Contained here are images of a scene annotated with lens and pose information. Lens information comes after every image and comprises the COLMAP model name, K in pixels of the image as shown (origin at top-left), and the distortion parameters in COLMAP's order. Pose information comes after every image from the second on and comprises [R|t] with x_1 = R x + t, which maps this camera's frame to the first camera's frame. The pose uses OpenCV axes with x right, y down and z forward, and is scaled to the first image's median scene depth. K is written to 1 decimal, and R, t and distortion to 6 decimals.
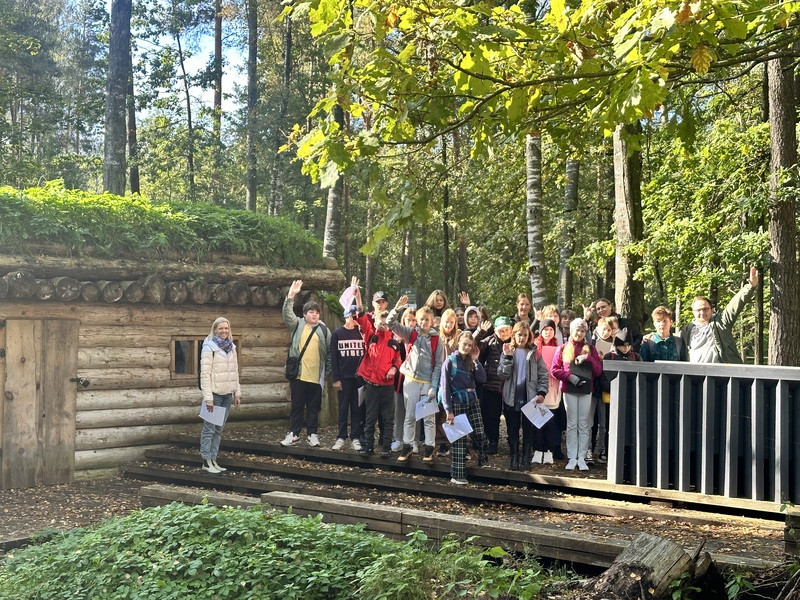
lens RADIAL K [[1112.2, 0, 399.9], [0, 1112.2, 299.6], [0, 0, 1]] dist [0.018711, 0.000000]
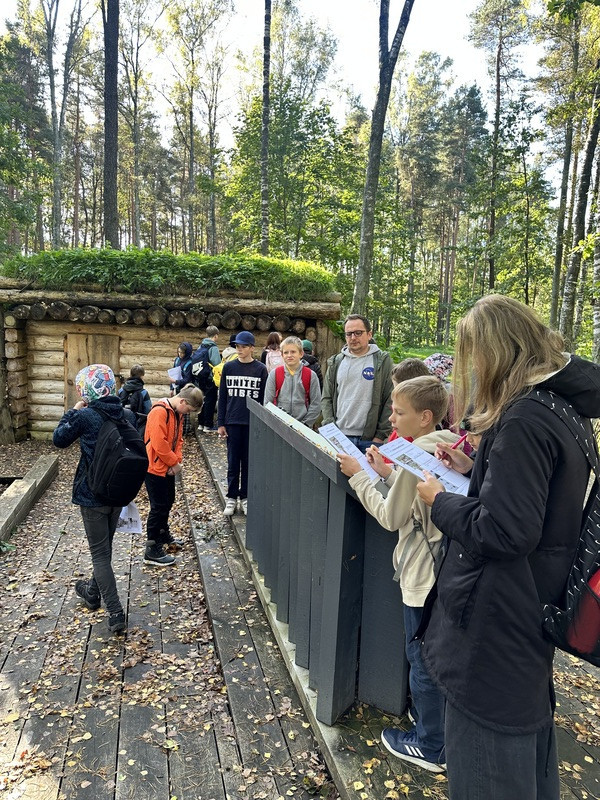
lens RADIAL K [[552.7, 0, 299.0], [0, 552.7, 400.1], [0, 0, 1]] dist [0.001744, 0.000139]
pose [[0.718944, 0.103579, -0.687306, 0.399074], [-0.025184, 0.992067, 0.123164, 0.005949], [0.694611, -0.071239, 0.715849, 0.622282]]
